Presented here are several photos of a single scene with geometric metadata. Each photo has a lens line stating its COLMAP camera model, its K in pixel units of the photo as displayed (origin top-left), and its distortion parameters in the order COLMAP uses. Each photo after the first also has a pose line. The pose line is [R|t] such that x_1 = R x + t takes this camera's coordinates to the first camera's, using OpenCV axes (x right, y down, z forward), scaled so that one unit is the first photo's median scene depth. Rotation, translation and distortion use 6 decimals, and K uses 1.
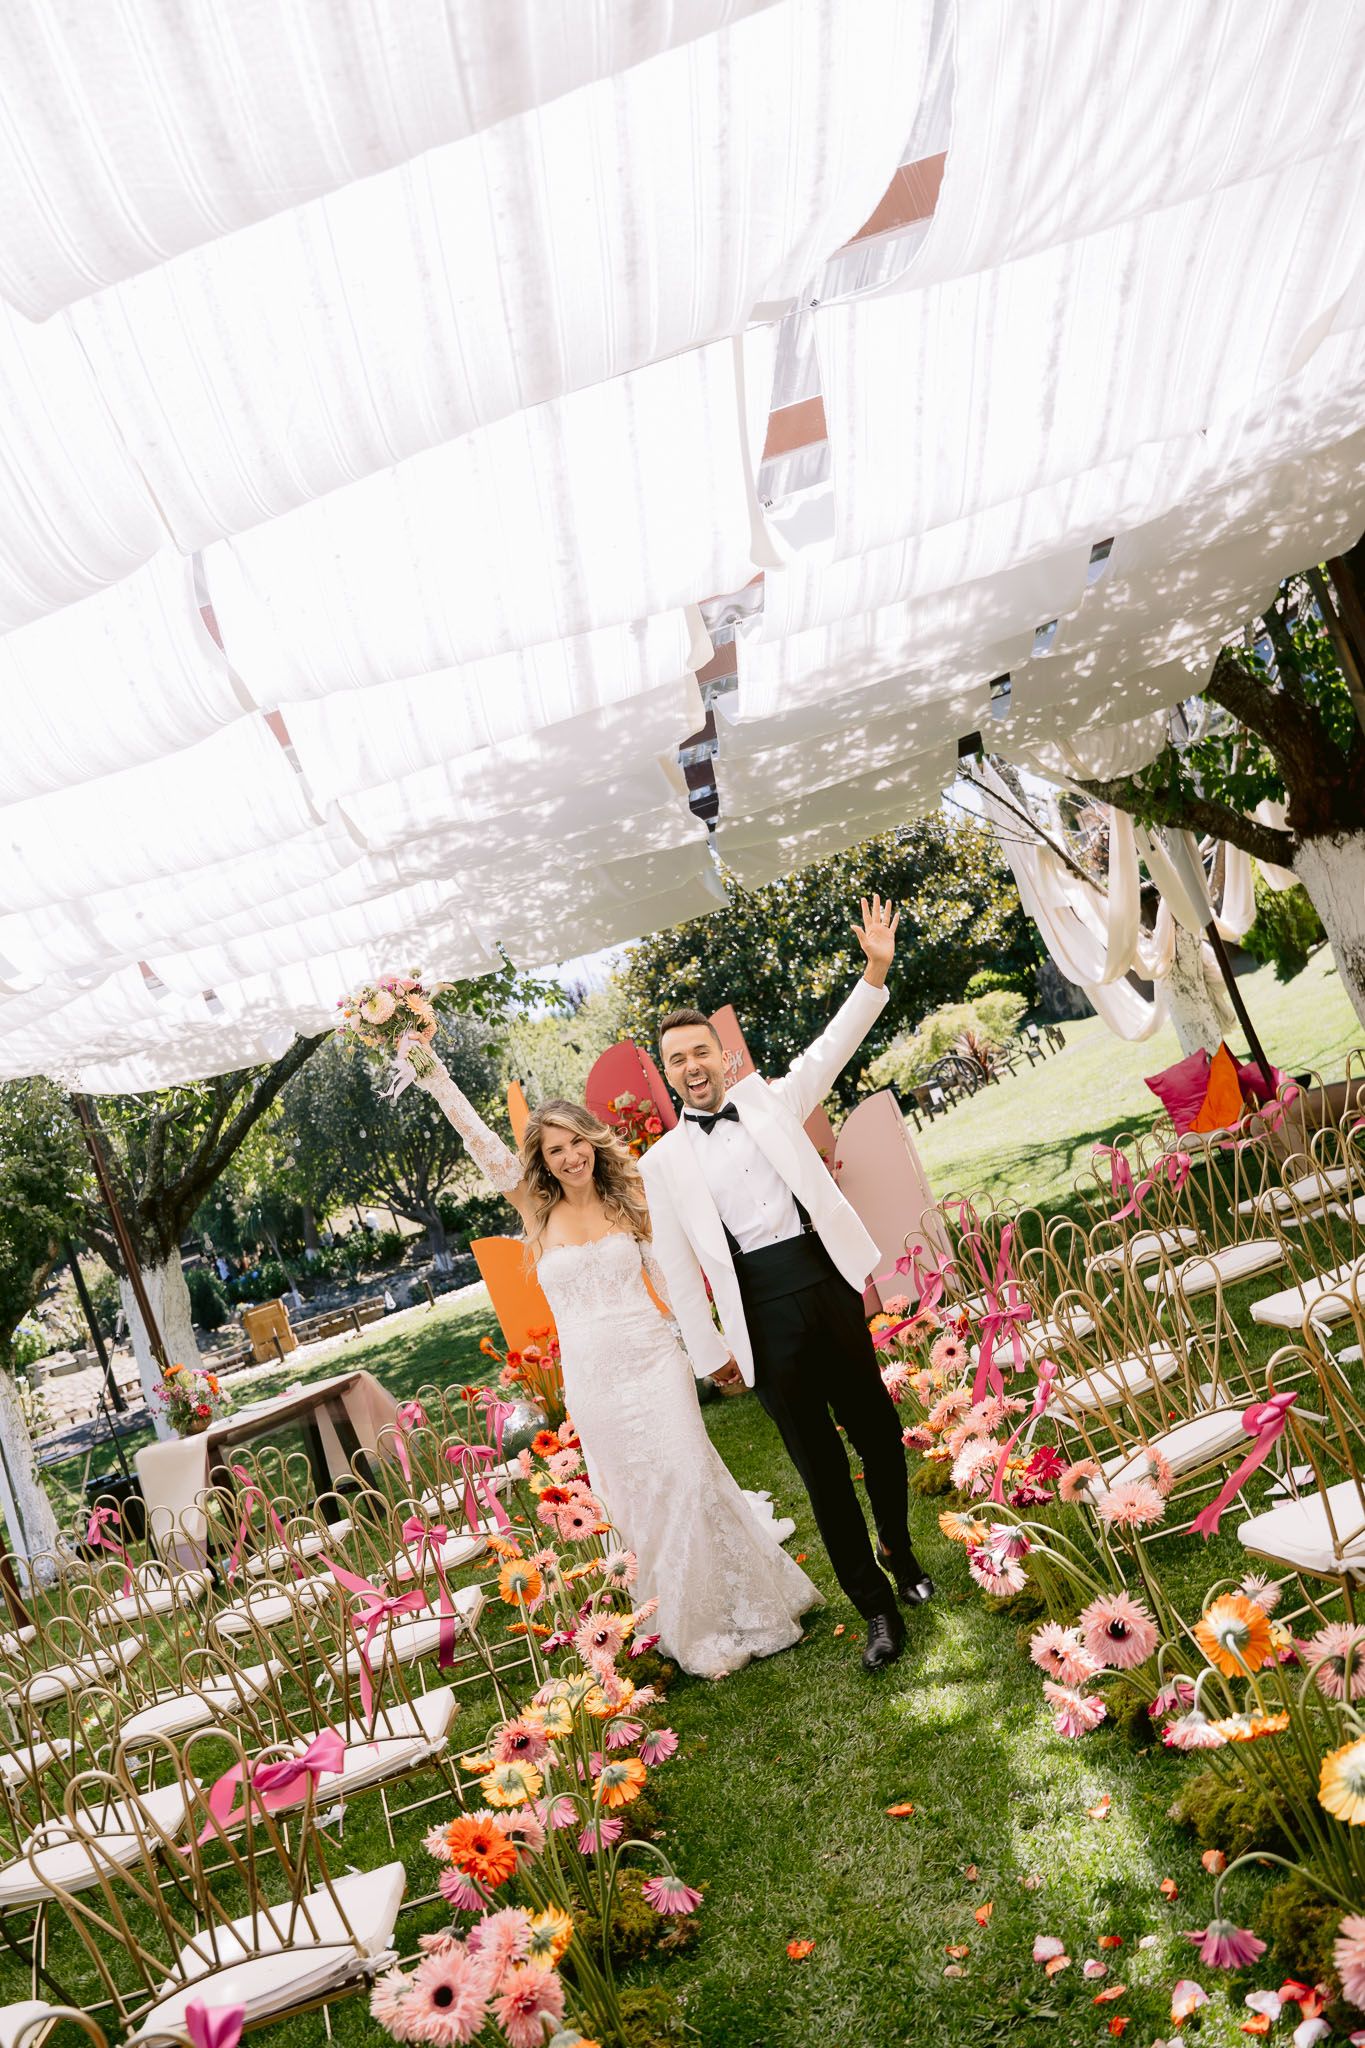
lens RADIAL K [[1911.3, 0, 682.5], [0, 1911.3, 1024.0], [0, 0, 1]] dist [-0.051527, -0.001524]
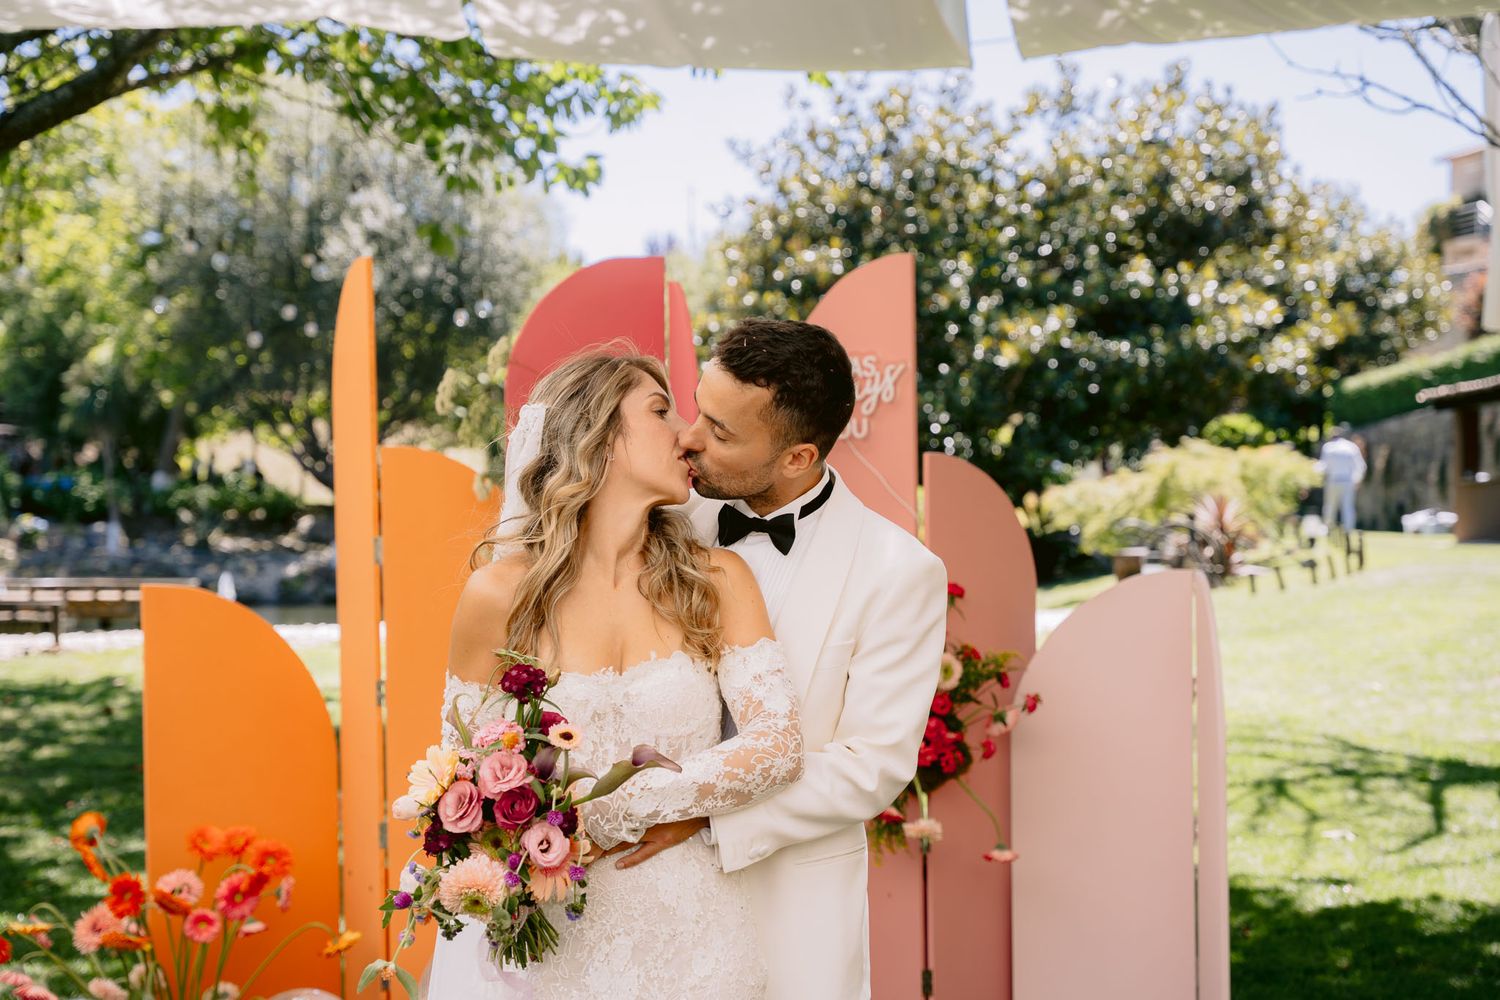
lens RADIAL K [[2487.5, 0, 750.0], [0, 2487.5, 500.0], [0, 0, 1]] dist [0.125698, 0.128719]
pose [[0.943938, 0.330114, 0.002550, 0.002512], [-0.329670, 0.942208, 0.059688, 0.006882], [0.017301, -0.057183, 0.998214, 0.155342]]
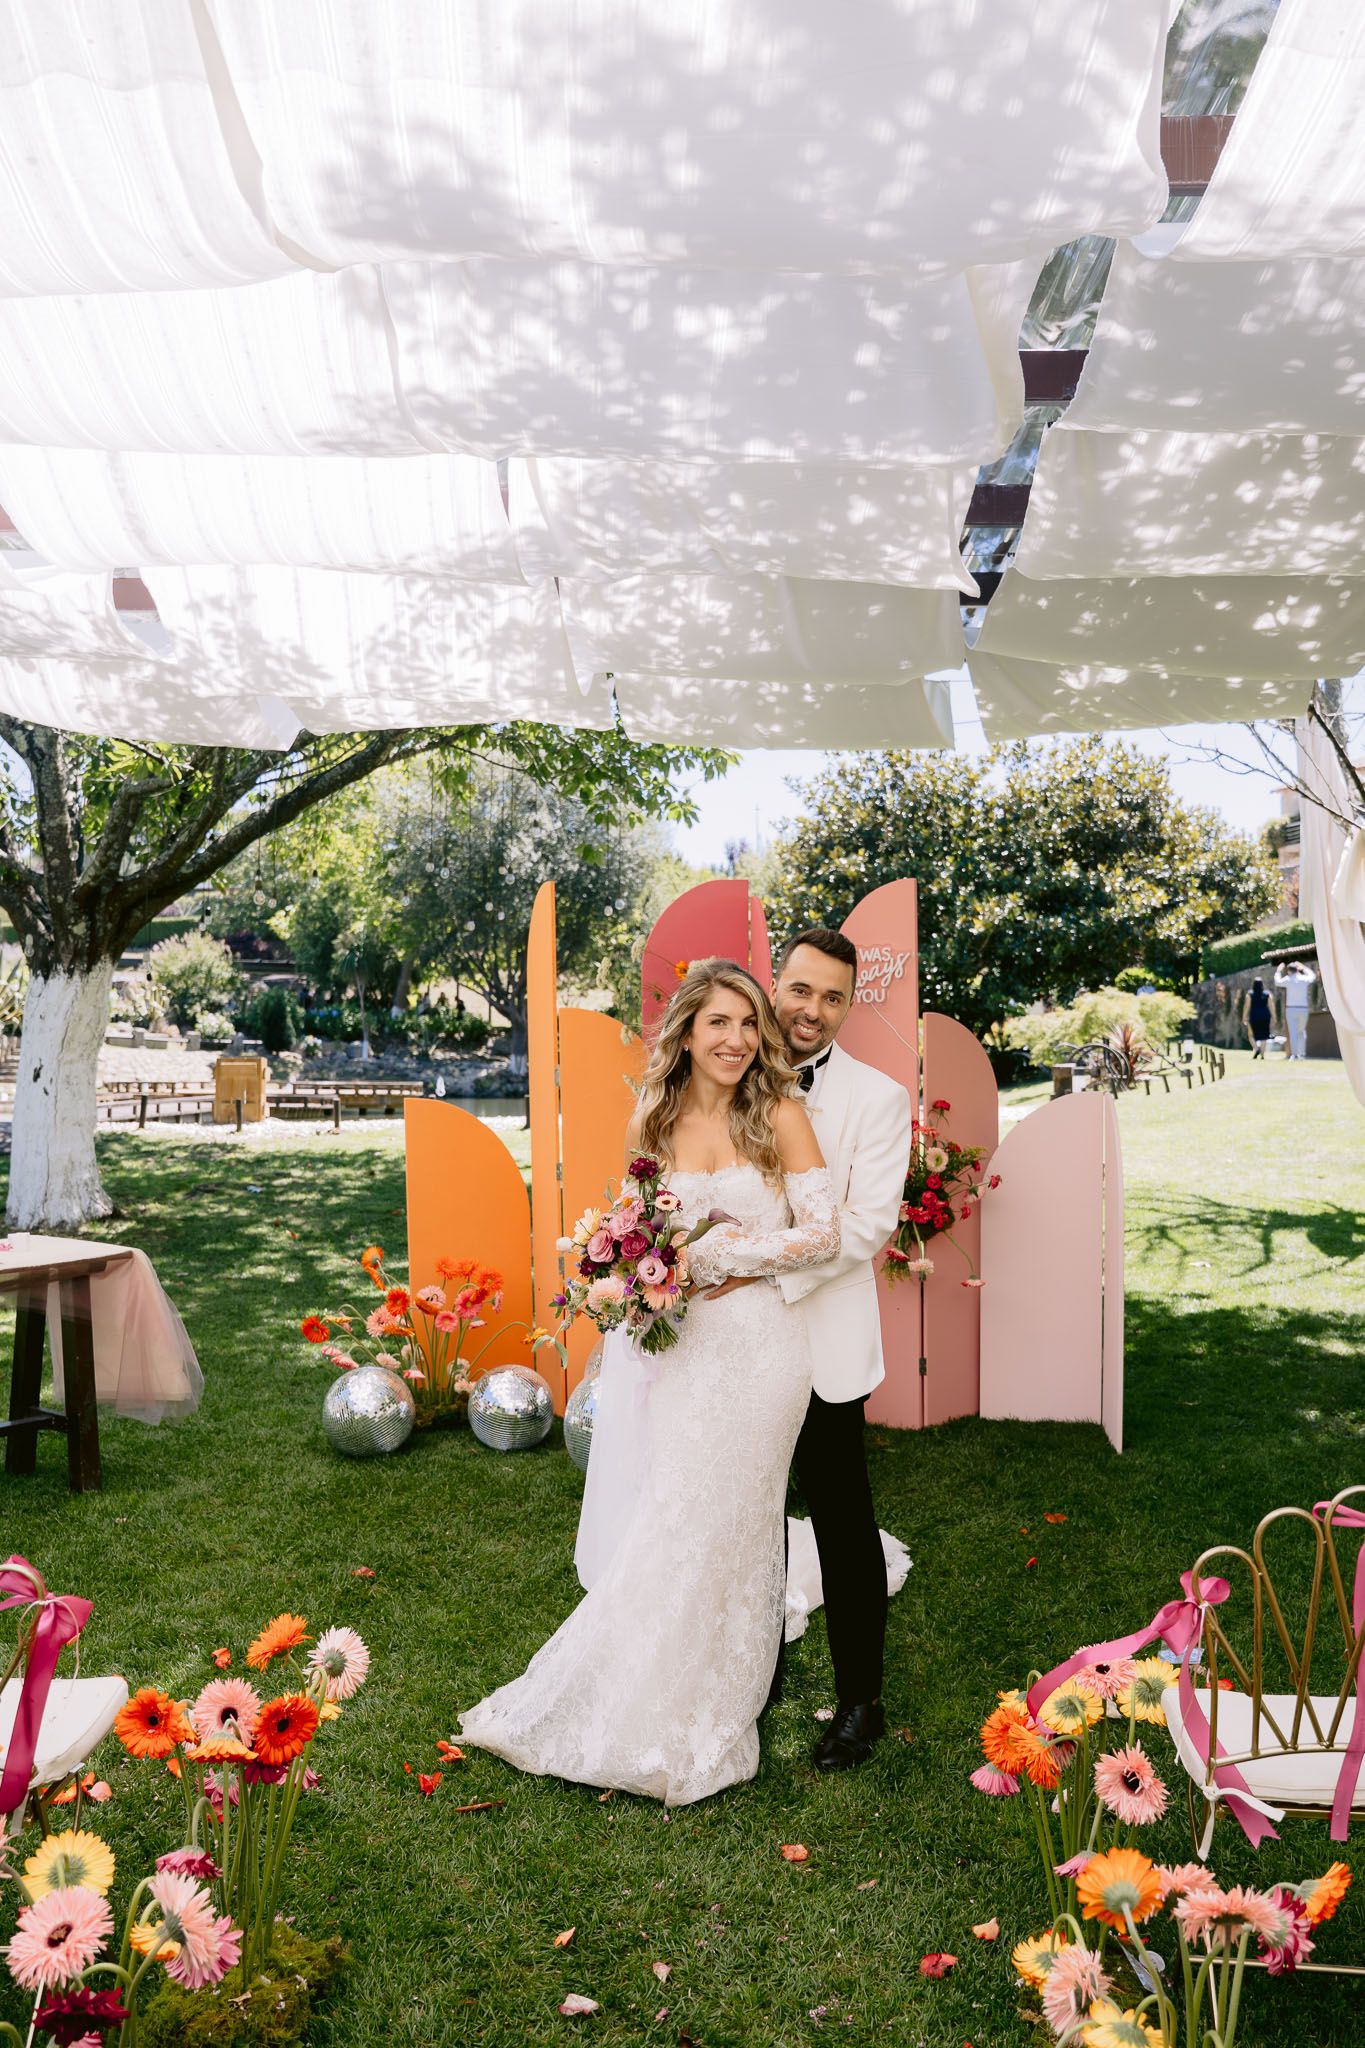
lens RADIAL K [[1747.1, 0, 682.5], [0, 1747.1, 1024.0], [0, 0, 1]] dist [-0.128461, 0.001956]
pose [[0.941475, 0.331878, -0.059005, 0.000816], [-0.326744, 0.941529, 0.082230, 0.004409], [0.082845, -0.058138, 0.994865, 0.147132]]
